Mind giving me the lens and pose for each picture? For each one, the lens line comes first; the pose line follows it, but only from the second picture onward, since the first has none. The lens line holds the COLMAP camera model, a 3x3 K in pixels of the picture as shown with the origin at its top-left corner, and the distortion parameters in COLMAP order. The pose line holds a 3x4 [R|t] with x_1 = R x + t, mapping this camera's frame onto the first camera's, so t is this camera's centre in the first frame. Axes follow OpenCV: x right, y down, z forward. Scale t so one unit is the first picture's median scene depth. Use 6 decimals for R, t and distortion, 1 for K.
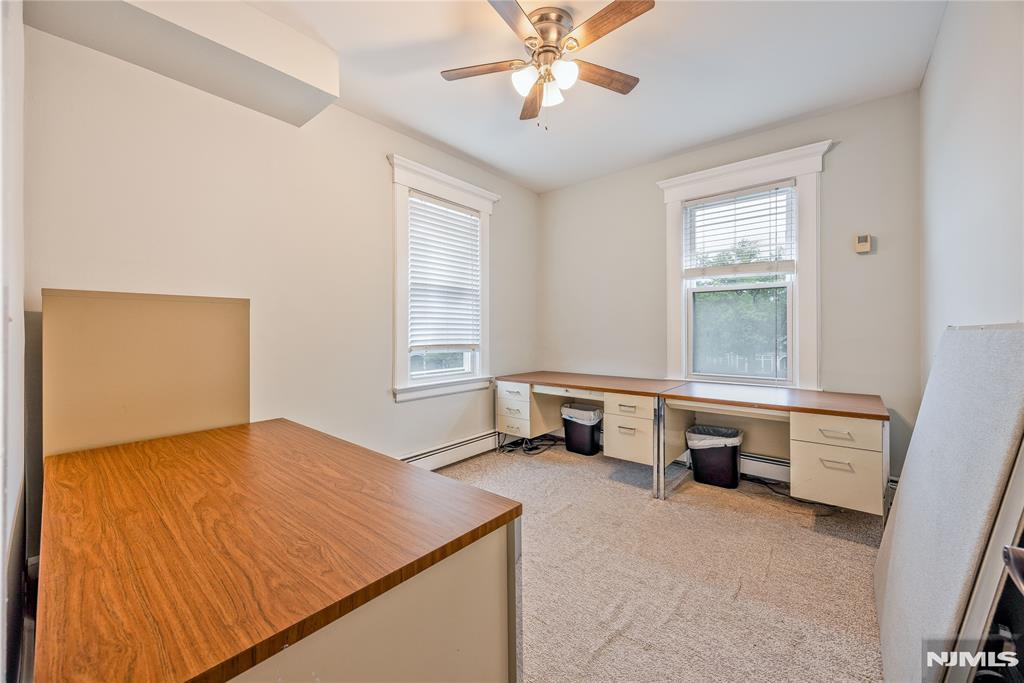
lens RADIAL K [[398.4, 0, 514.2], [0, 398.4, 336.3], [0, 0, 1]] dist [-0.002511, -0.000235]
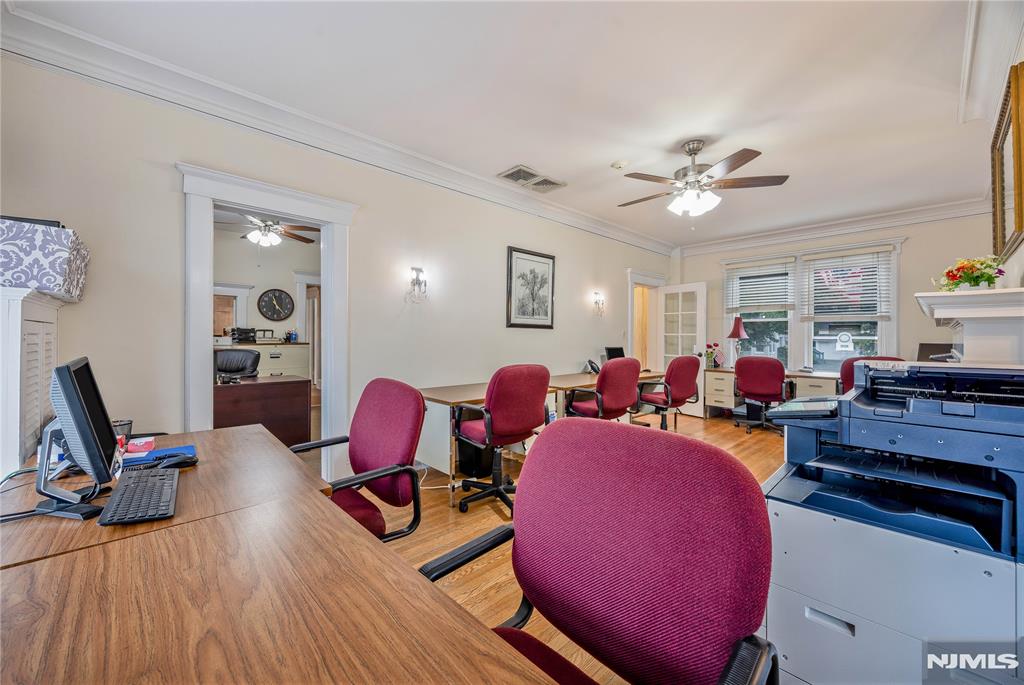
lens RADIAL K [[398.4, 0, 509.6], [0, 398.4, 338.2], [0, 0, 1]] dist [-0.002511, -0.000235]
pose [[-0.995638, 0.003739, 0.093229, -0.805374], [0.003971, 0.999989, 0.002299, -0.027556], [-0.093219, 0.002660, -0.995642, 1.017039]]
